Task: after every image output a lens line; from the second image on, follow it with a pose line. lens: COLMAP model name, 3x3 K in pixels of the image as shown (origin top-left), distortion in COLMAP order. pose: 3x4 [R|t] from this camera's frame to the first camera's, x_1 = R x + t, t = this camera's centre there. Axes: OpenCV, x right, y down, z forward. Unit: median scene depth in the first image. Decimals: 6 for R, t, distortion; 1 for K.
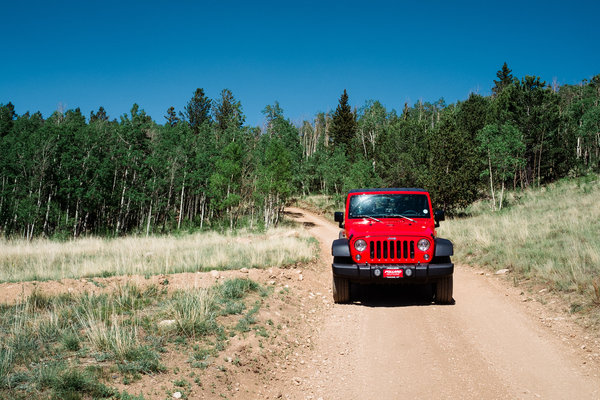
lens RADIAL K [[599.6, 0, 300.0], [0, 599.6, 200.0], [0, 0, 1]] dist [-0.002495, 0.000428]
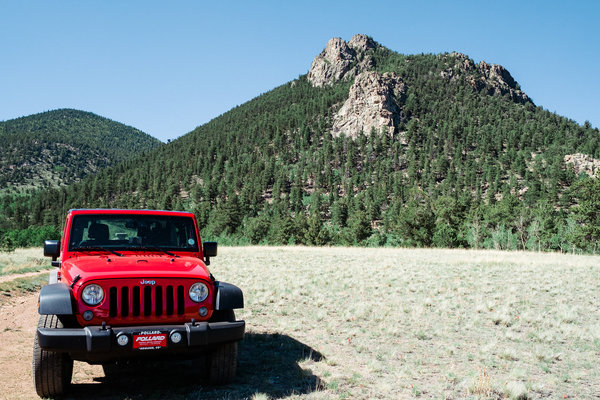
lens RADIAL K [[653.9, 0, 300.0], [0, 653.9, 200.0], [0, 0, 1]] dist [0.003490, 0.002916]
pose [[0.896875, 0.044034, 0.440087, -0.004785], [-0.016063, 0.997618, -0.067082, 0.022653], [-0.441993, 0.053095, 0.895446, 0.330808]]
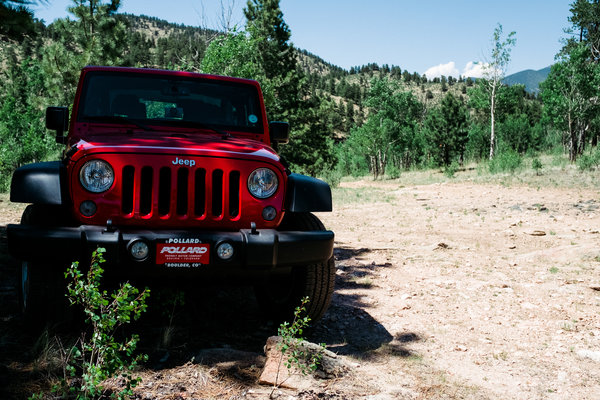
lens RADIAL K [[599.6, 0, 300.0], [0, 599.6, 200.0], [0, 0, 1]] dist [-0.002495, 0.000428]
pose [[0.929039, 0.034096, 0.368408, 0.082652], [-0.055785, 0.997270, 0.048378, 0.065958], [-0.365753, -0.065497, 0.928404, 0.618283]]
